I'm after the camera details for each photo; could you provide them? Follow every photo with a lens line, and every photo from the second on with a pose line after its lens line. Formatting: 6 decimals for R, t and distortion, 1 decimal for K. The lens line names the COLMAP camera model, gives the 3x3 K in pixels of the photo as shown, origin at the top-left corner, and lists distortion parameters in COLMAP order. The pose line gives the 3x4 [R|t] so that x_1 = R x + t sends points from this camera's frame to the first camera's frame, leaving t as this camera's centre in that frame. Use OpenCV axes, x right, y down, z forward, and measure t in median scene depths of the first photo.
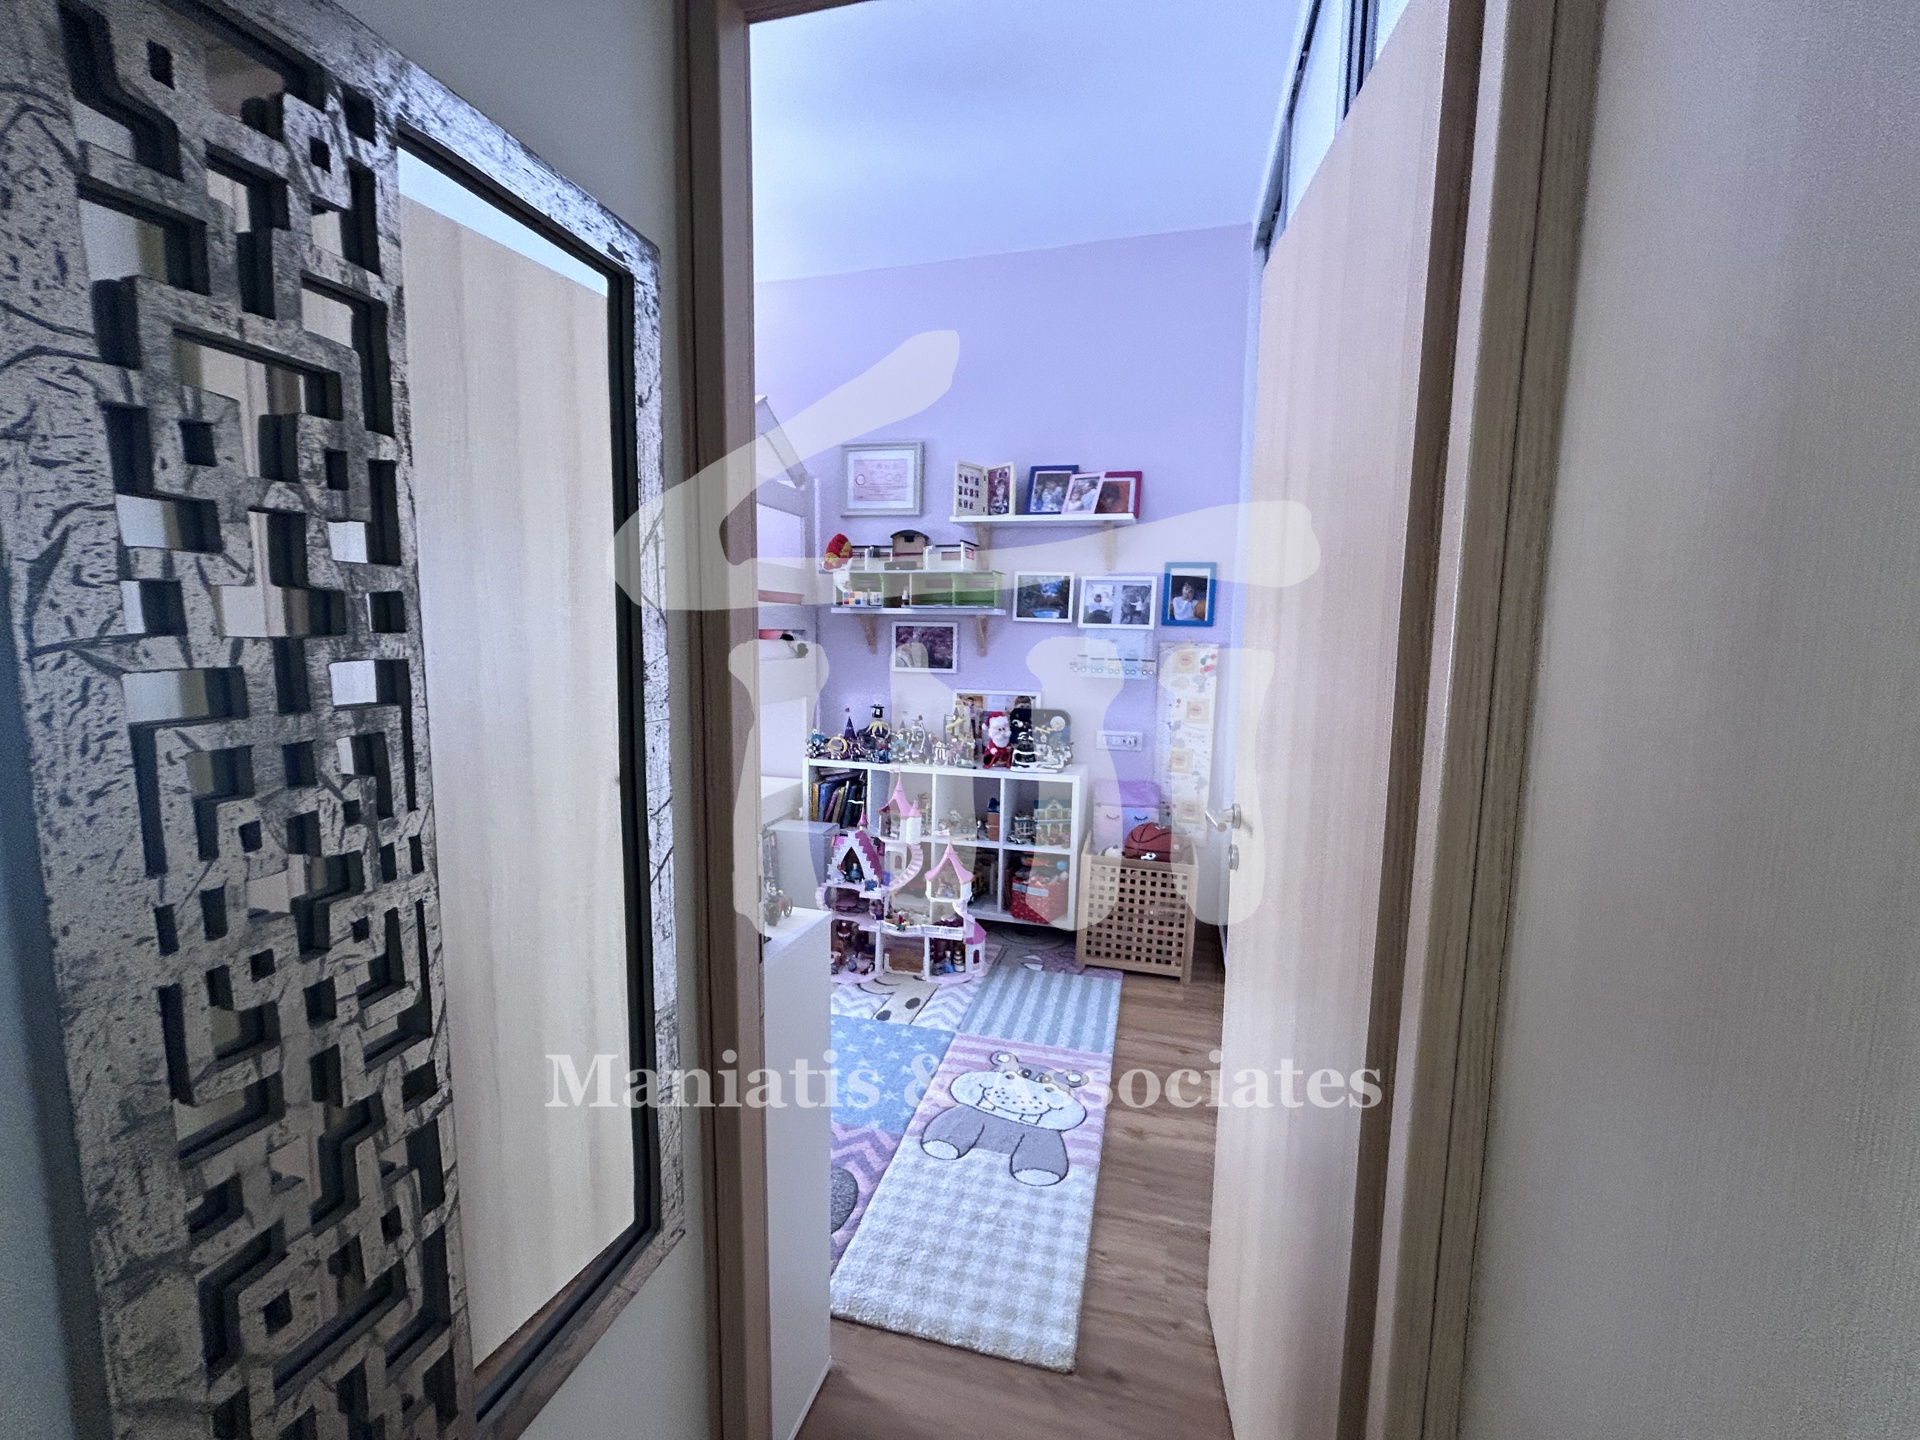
lens RADIAL K [[778.8, 0, 963.2], [0, 778.8, 722.3], [0, 0, 1]] dist [0.000120, 0.000366]
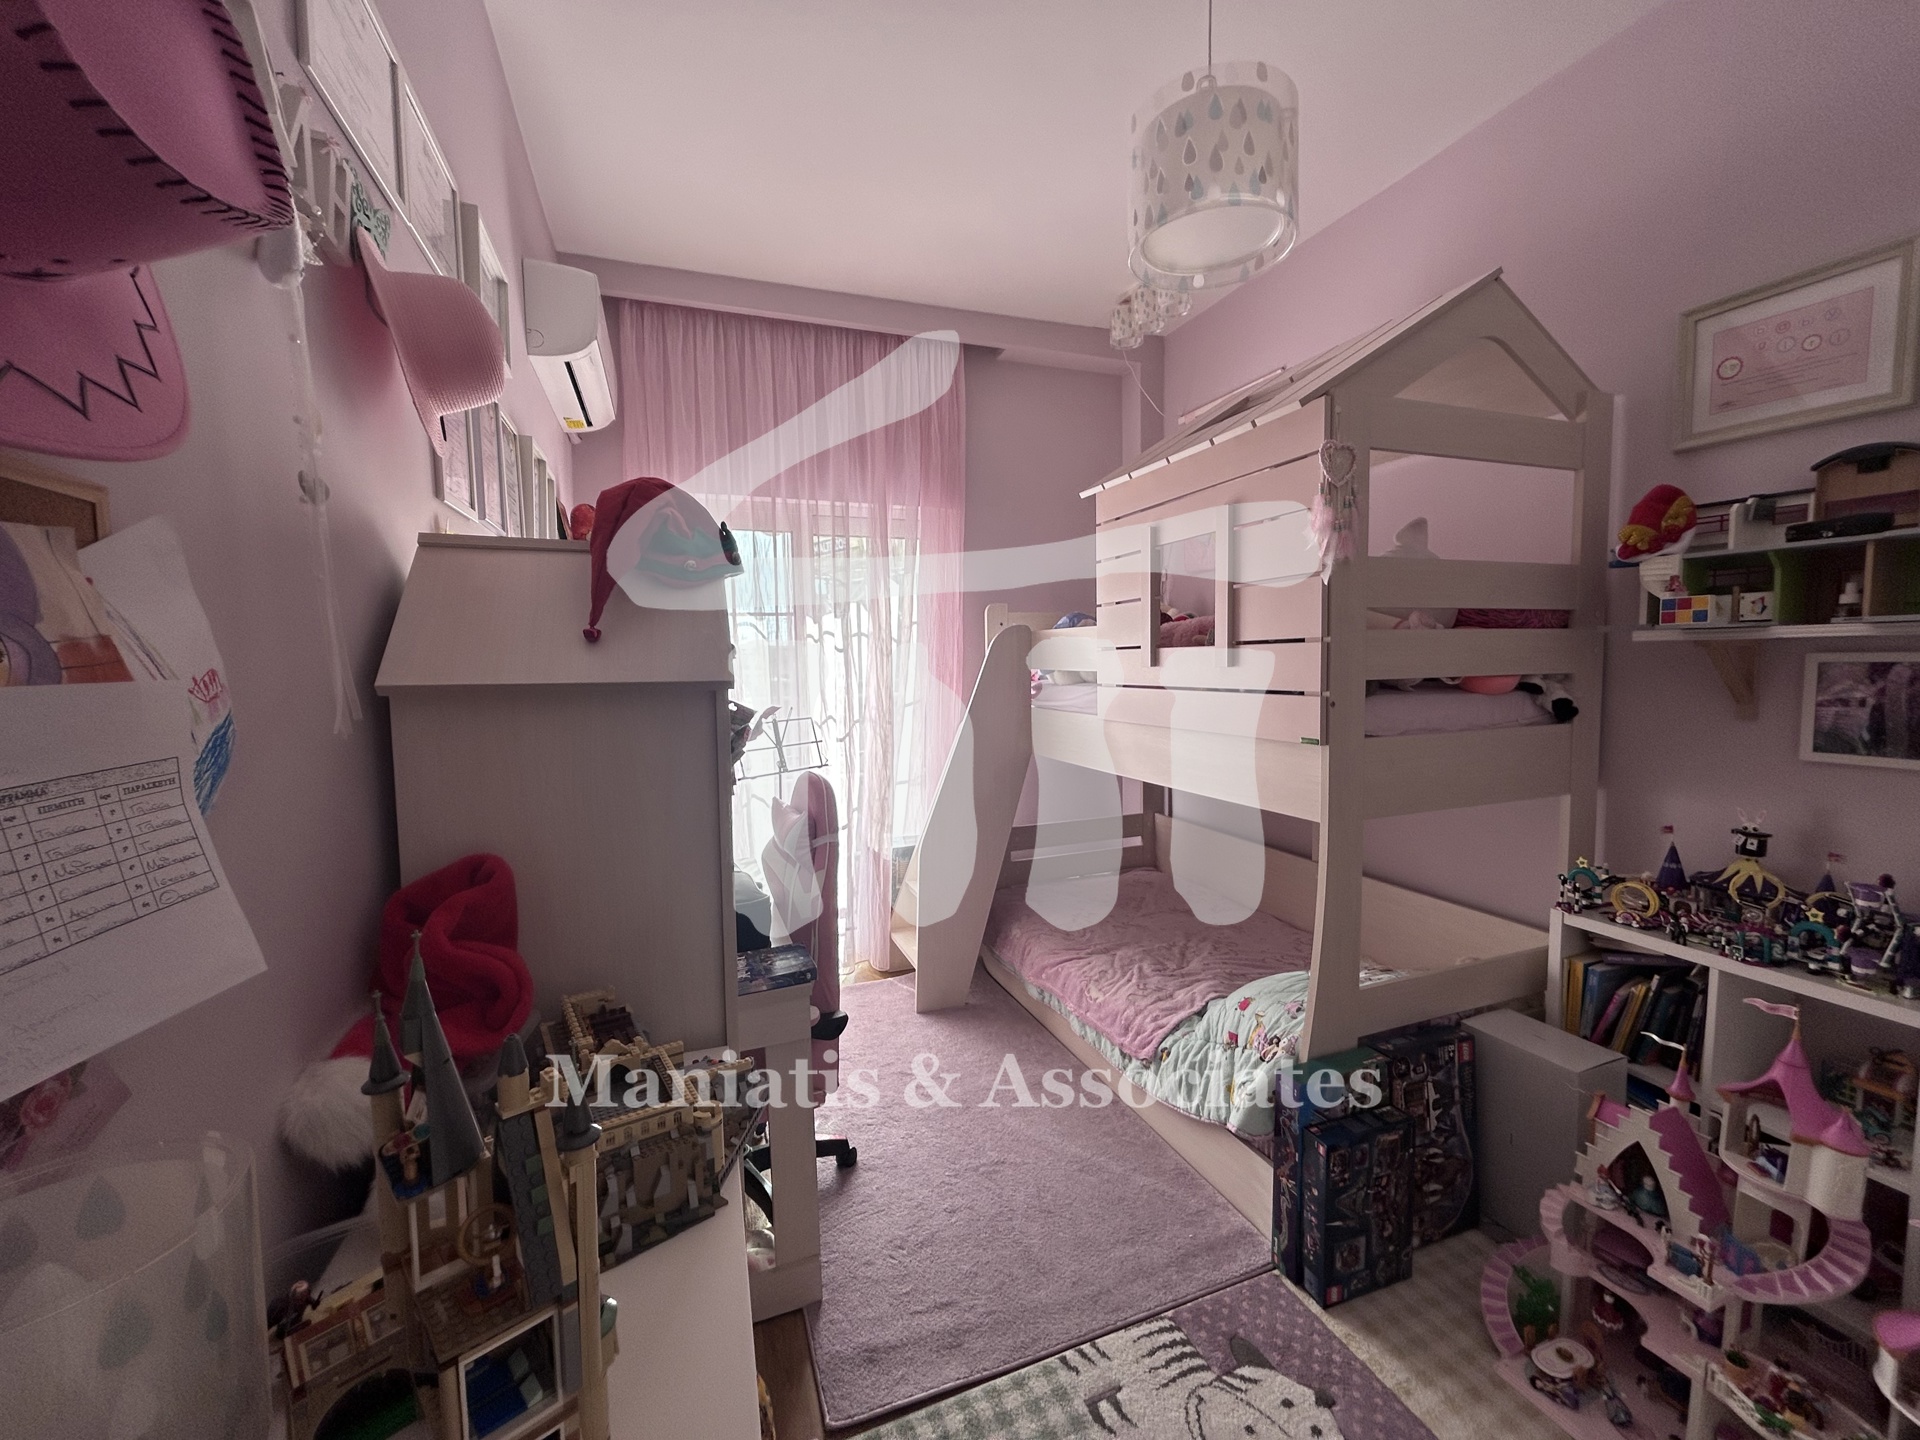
lens RADIAL K [[778.8, 0, 964.3], [0, 778.8, 717.8], [0, 0, 1]] dist [0.000120, 0.000366]
pose [[0.582335, 0.029364, -0.812418, -0.005939], [-0.064527, 0.997864, -0.010185, -0.055859], [0.810384, 0.058354, 0.582986, 0.342453]]
